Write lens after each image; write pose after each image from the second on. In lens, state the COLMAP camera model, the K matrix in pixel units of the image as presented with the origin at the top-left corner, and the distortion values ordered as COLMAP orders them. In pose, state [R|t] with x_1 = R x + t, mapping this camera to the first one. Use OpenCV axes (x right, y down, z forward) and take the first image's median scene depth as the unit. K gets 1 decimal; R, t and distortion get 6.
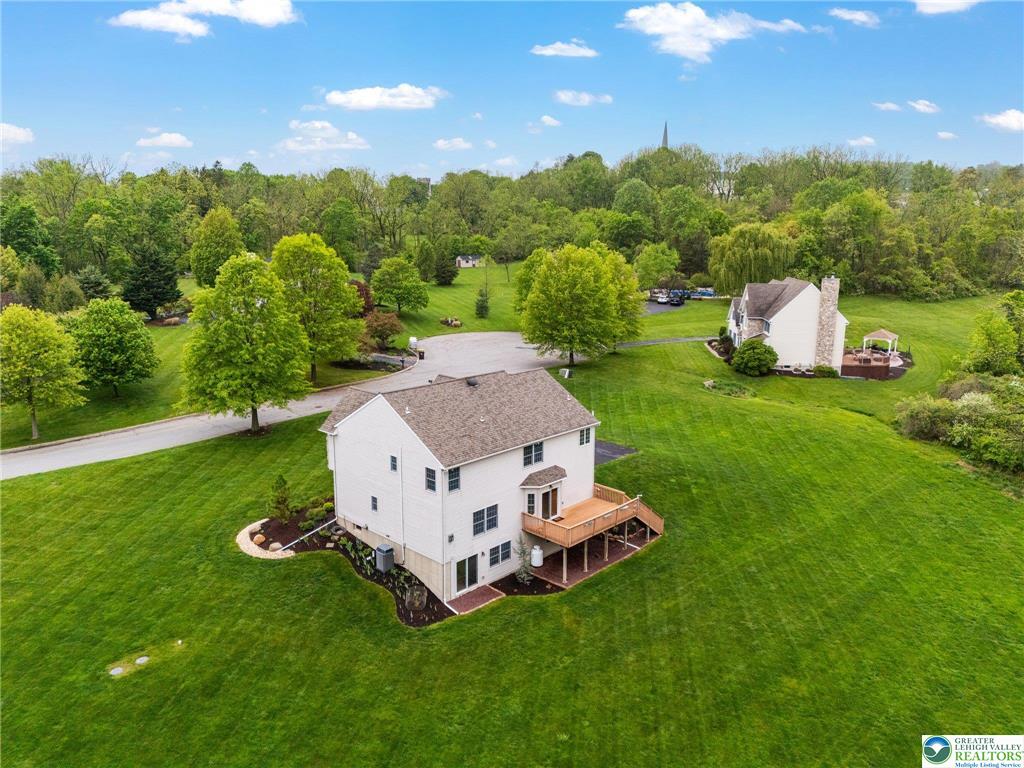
lens RADIAL K [[738.1, 0, 512.0], [0, 738.1, 384.0], [0, 0, 1]] dist [0.091746, -0.075432]
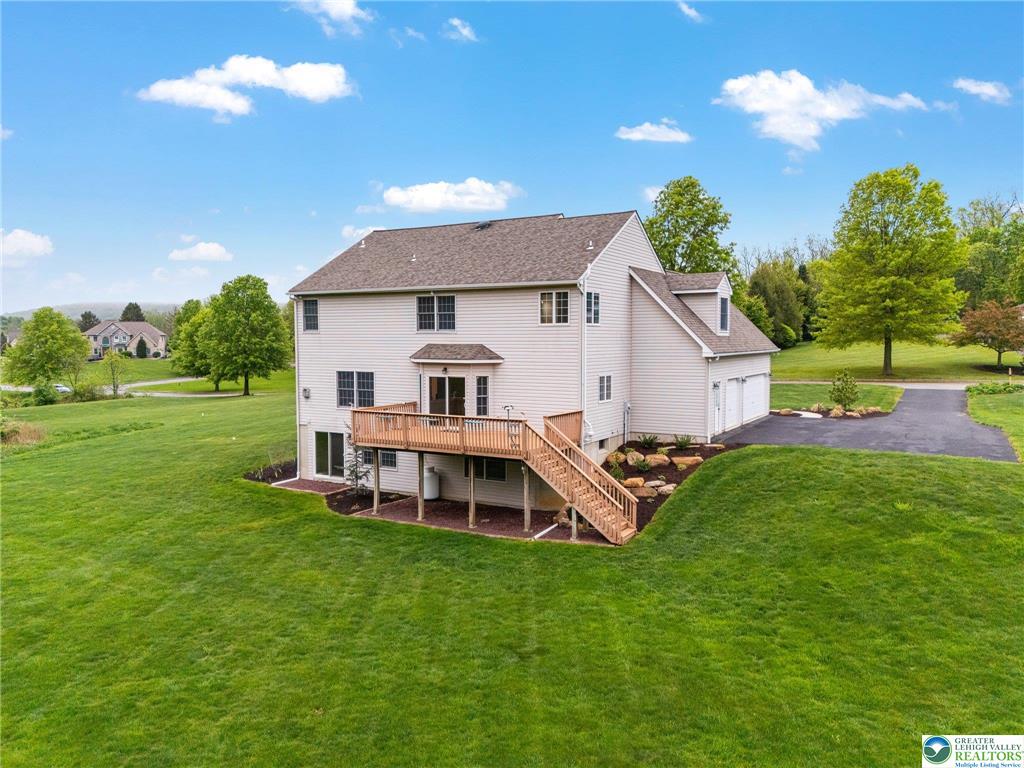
lens RADIAL K [[756.2, 0, 511.6], [0, 756.2, 406.9], [0, 0, 1]] dist [0.054447, -0.003334]
pose [[0.233984, 0.078779, -0.969043, 0.663429], [-0.205580, 0.978184, 0.029883, 0.140272], [0.950257, 0.192224, 0.245075, 0.918582]]
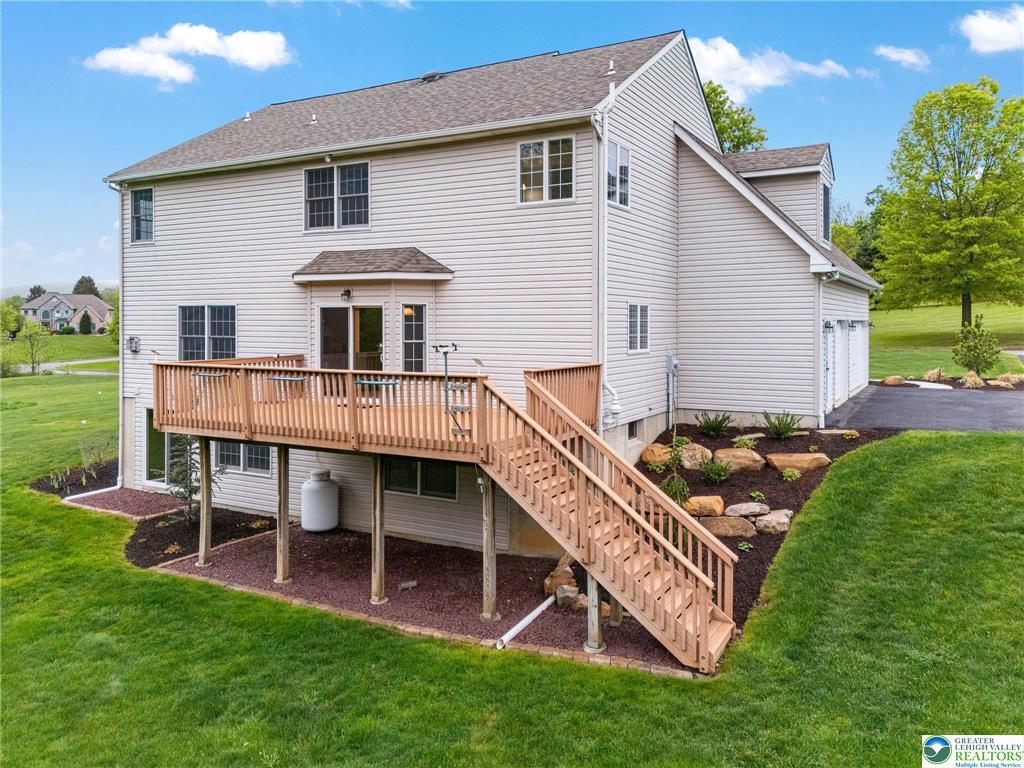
lens RADIAL K [[770.9, 0, 524.0], [0, 770.9, 338.6], [0, 0, 1]] dist [0.005008, -0.000692]
pose [[0.263768, 0.011722, -0.964515, 0.404607], [-0.207428, 0.977222, -0.044849, 0.158972], [0.942019, 0.211898, 0.260191, 1.001327]]
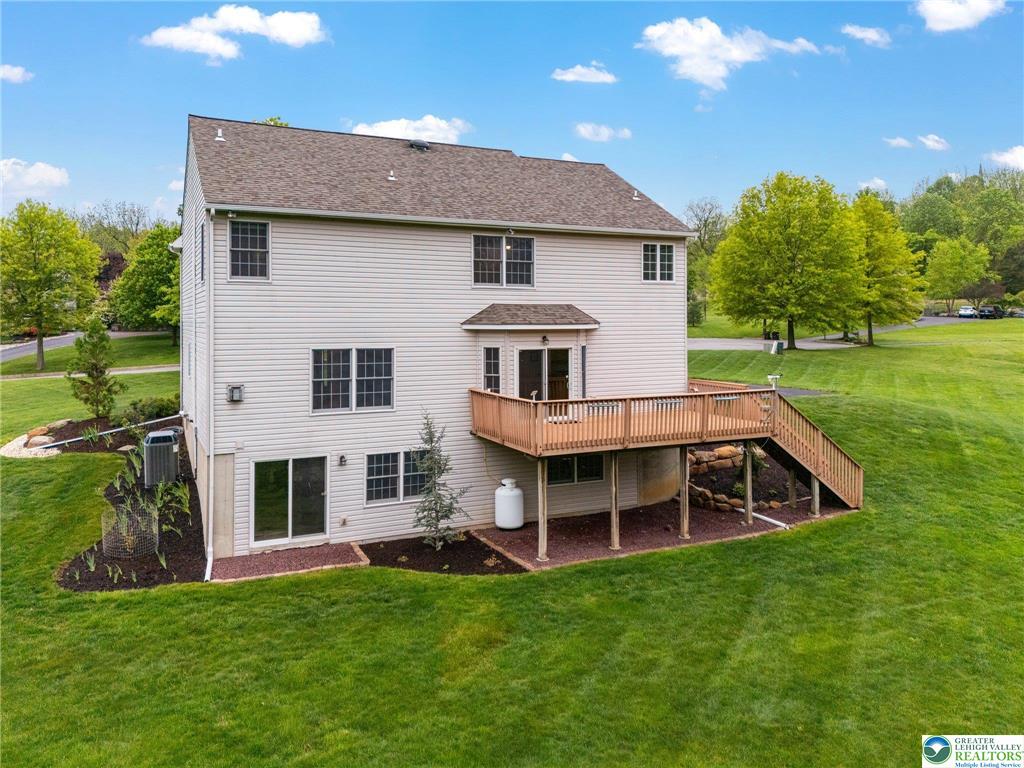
lens RADIAL K [[752.0, 0, 517.1], [0, 752.0, 339.8], [0, 0, 1]] dist [0.081747, -0.083952]
pose [[0.935518, -0.001728, -0.353276, 0.194129], [-0.065484, 0.981811, -0.178211, 0.220672], [0.347158, 0.189854, 0.918388, 0.600070]]
